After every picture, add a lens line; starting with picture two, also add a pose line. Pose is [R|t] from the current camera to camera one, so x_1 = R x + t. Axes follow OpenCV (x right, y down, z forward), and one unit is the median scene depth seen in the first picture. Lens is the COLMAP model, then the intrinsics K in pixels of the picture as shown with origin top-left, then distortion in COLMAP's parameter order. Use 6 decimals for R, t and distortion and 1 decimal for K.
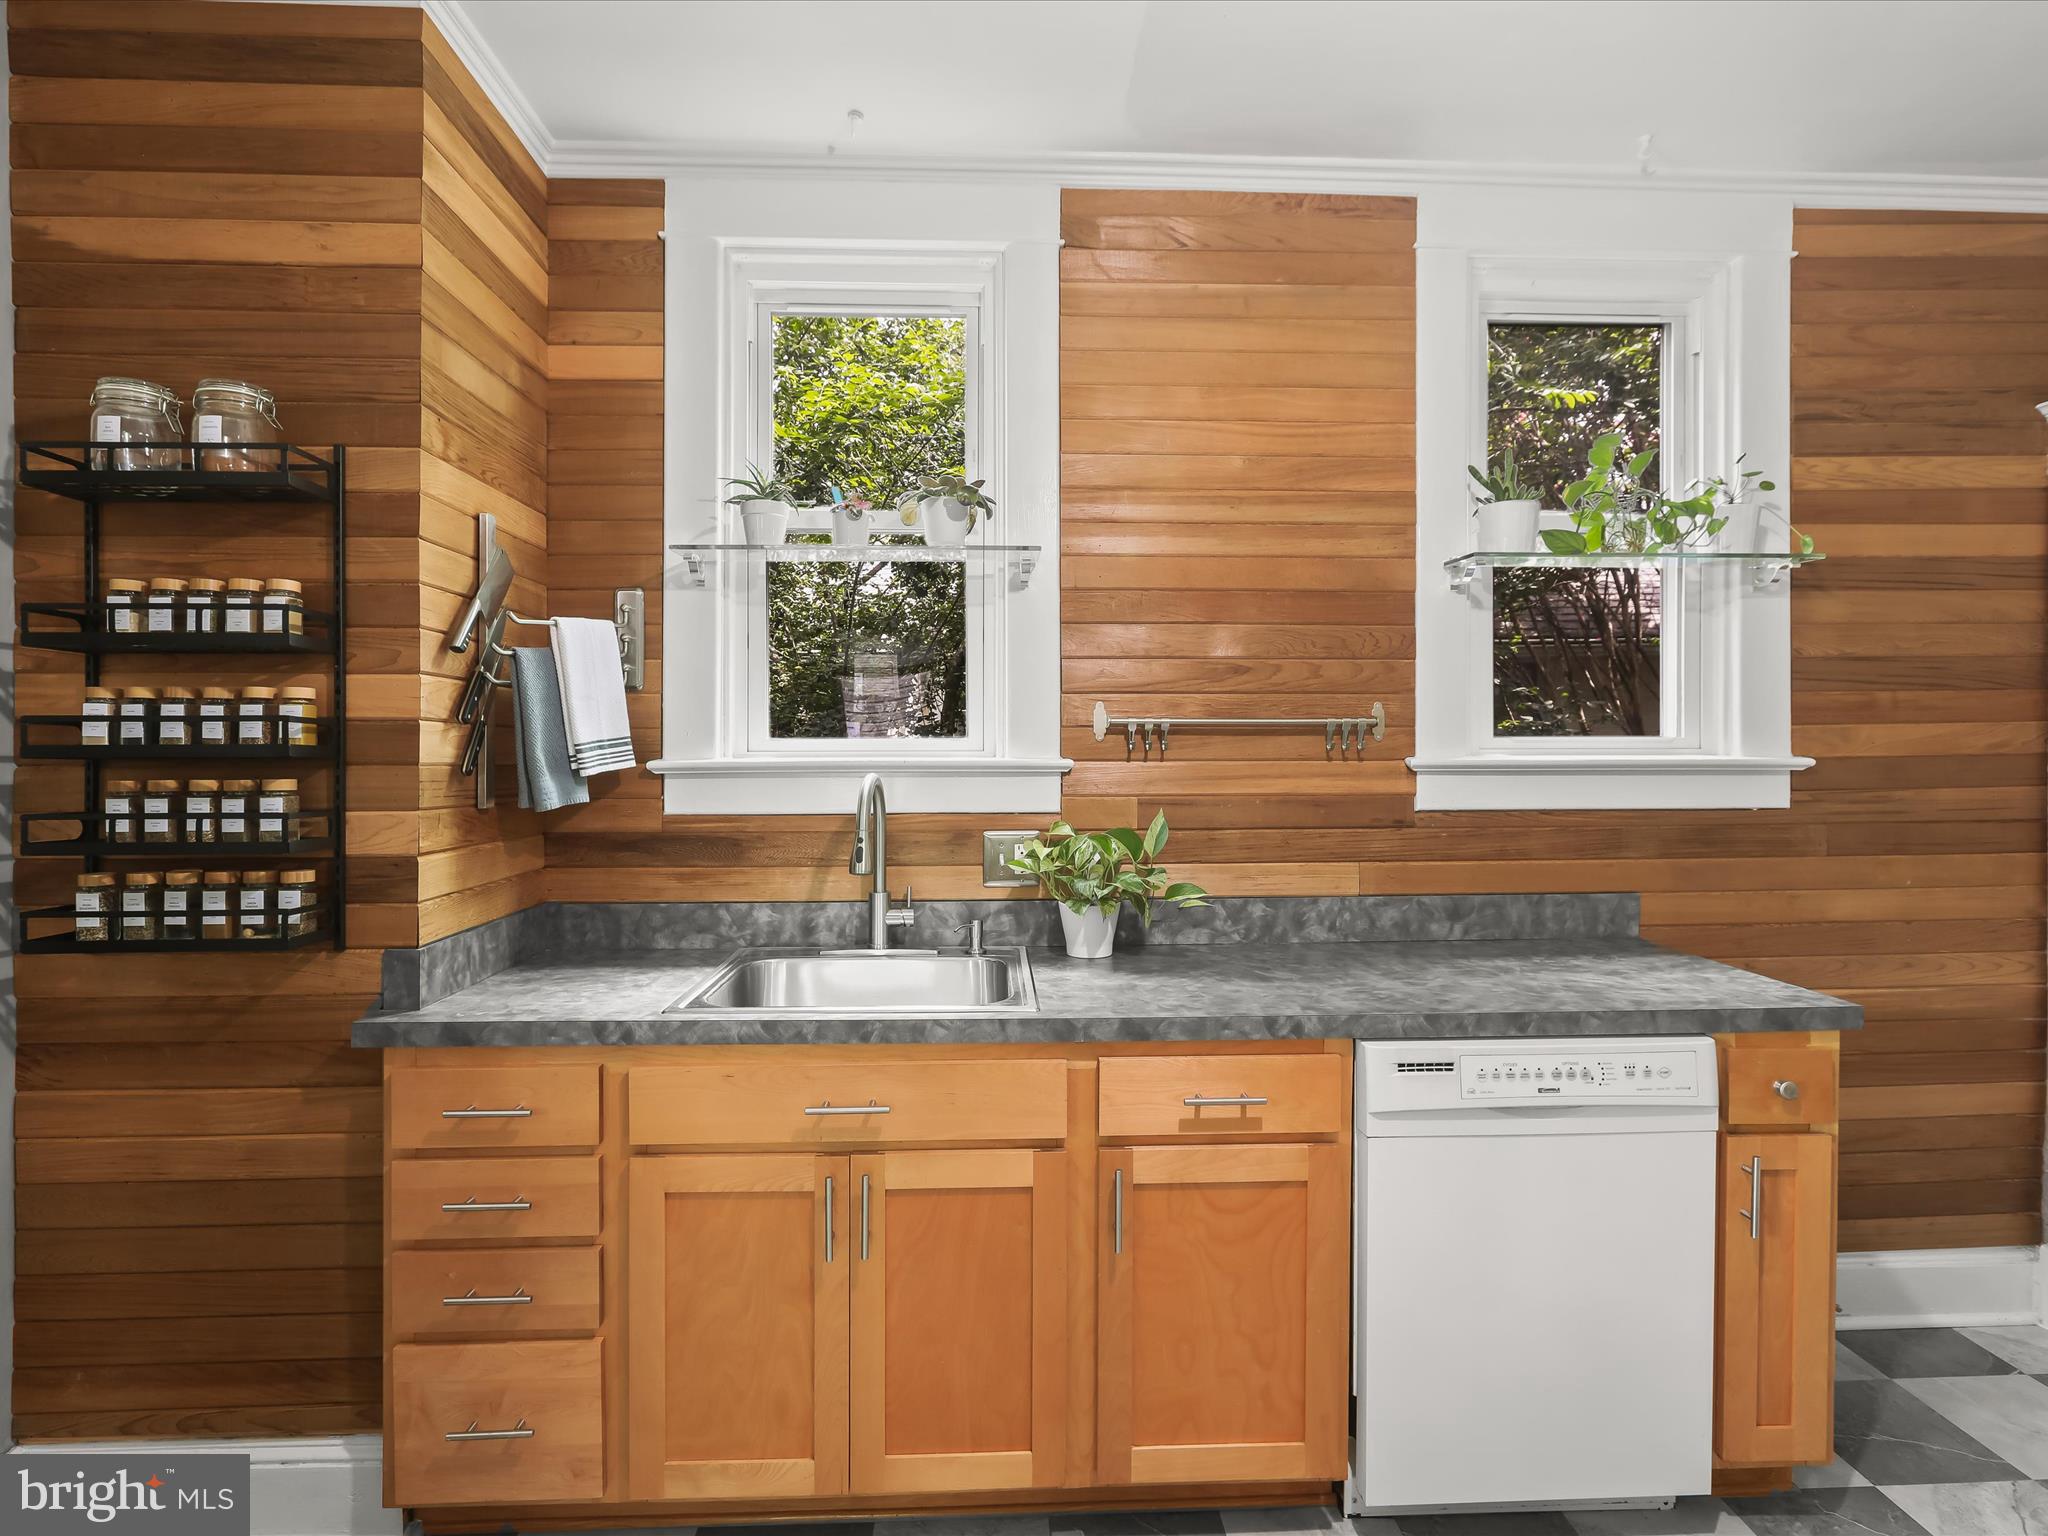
lens RADIAL K [[1071.6, 0, 1023.0], [0, 1071.6, 764.9], [0, 0, 1]] dist [-0.002521, 0.010650]
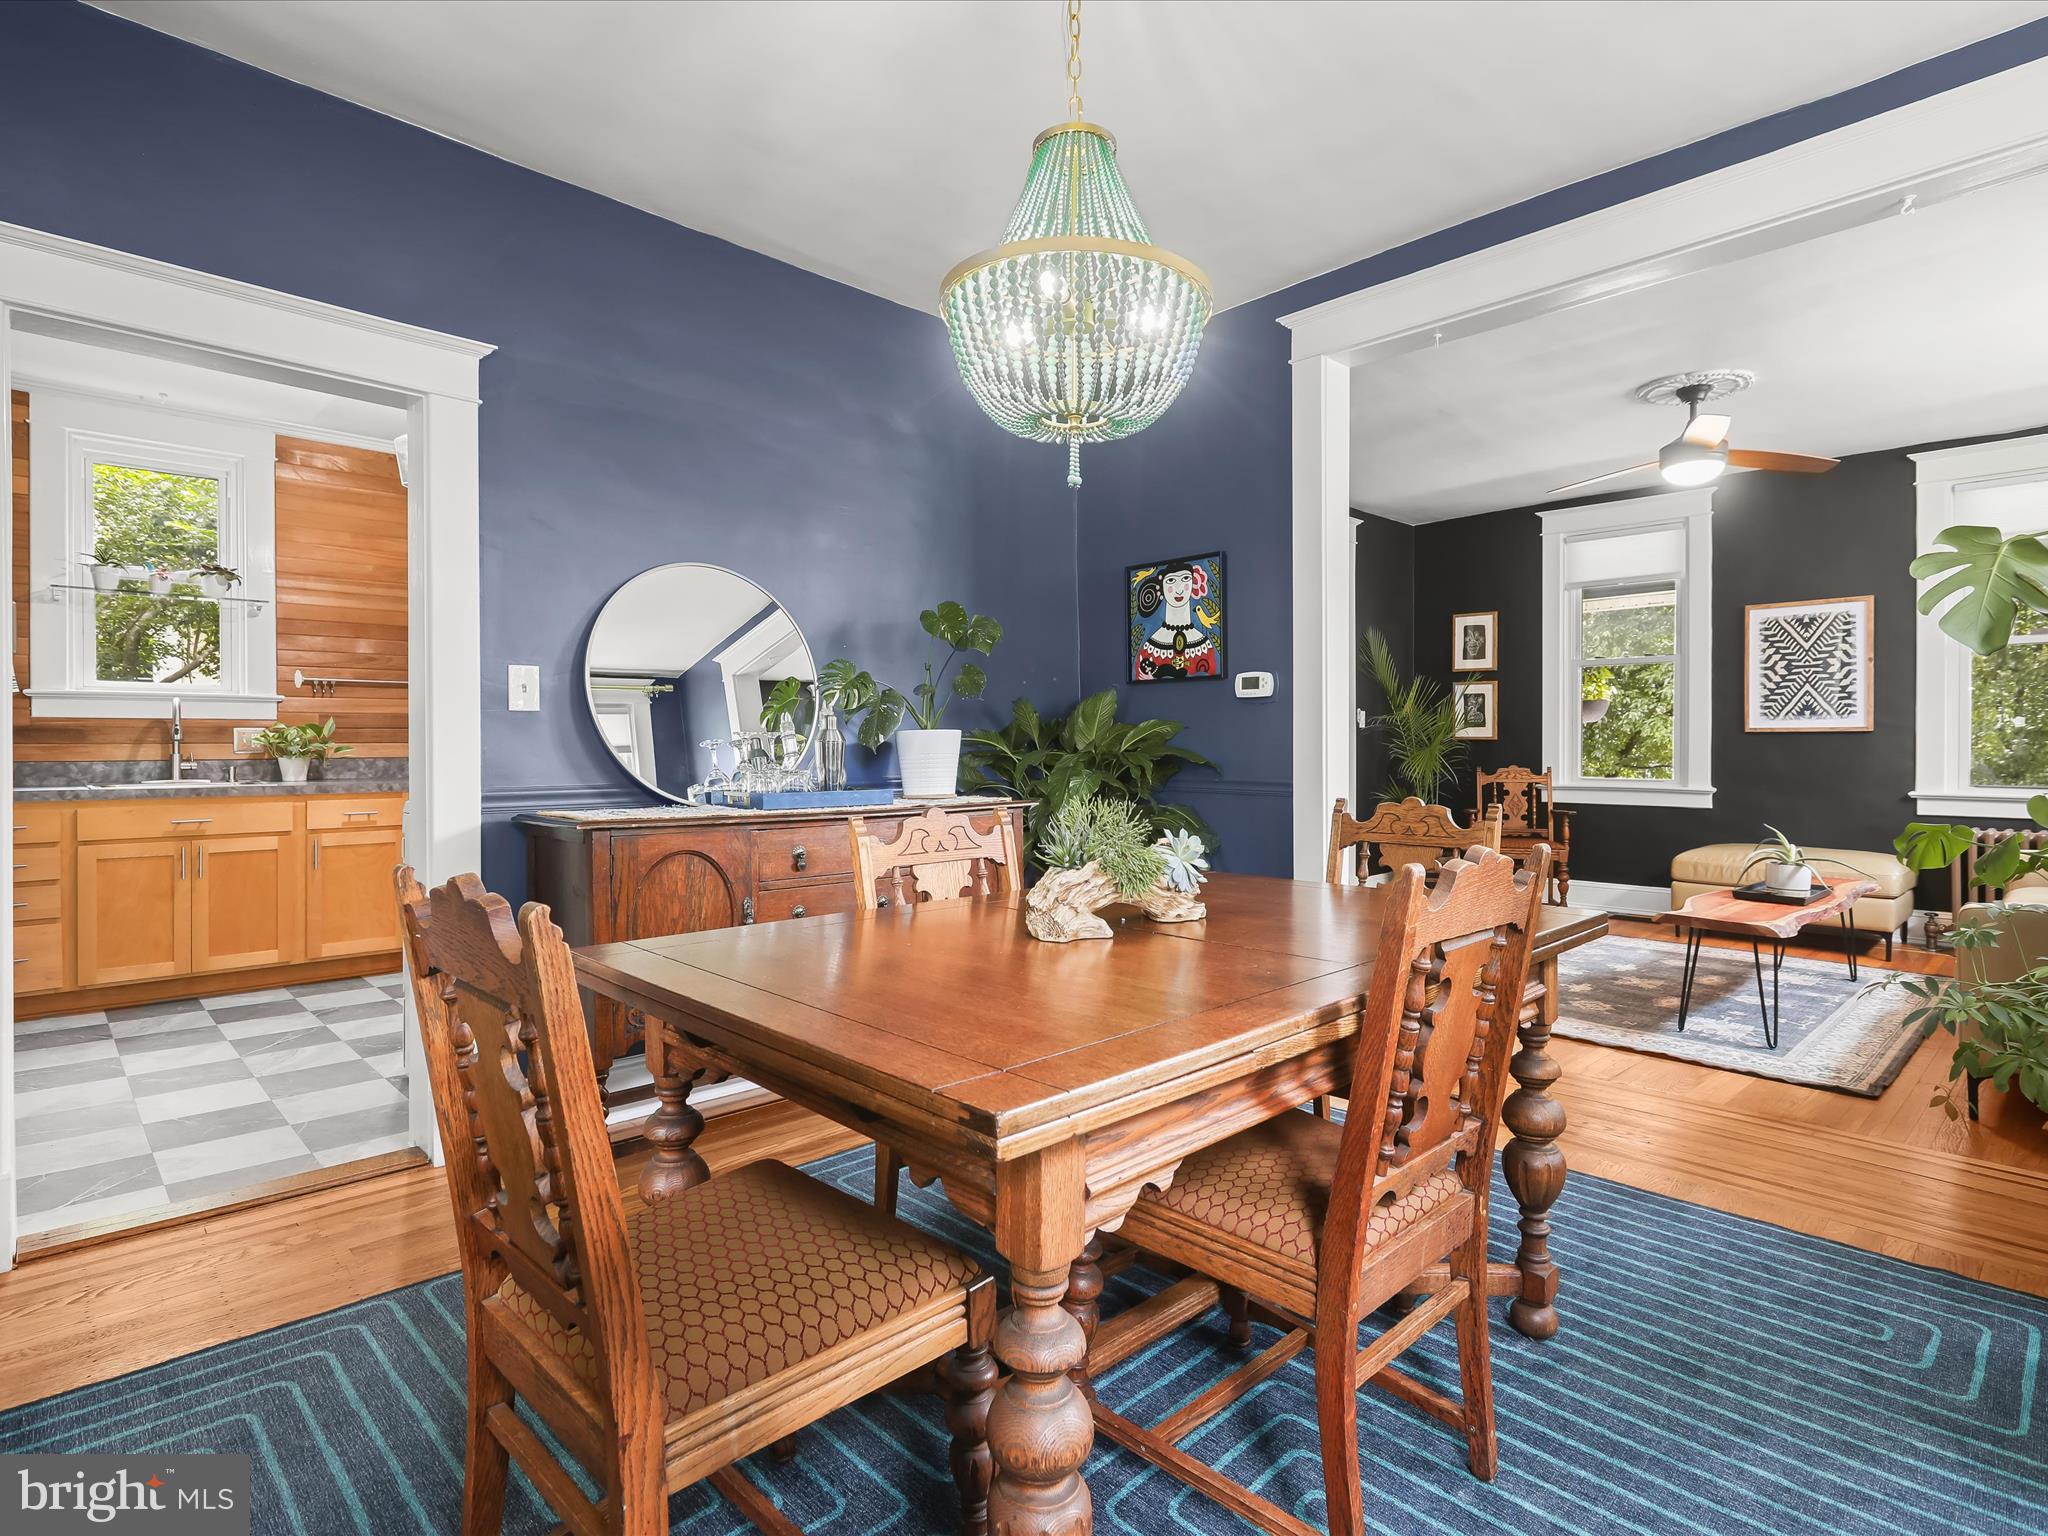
lens RADIAL K [[1071.6, 0, 1029.3], [0, 1071.6, 748.3], [0, 0, 1]] dist [-0.002521, 0.010650]
pose [[0.751694, -0.004016, 0.659500, -0.262033], [0.005155, 0.999987, 0.000215, 0.112516], [-0.659492, 0.003238, 0.751704, -1.707325]]
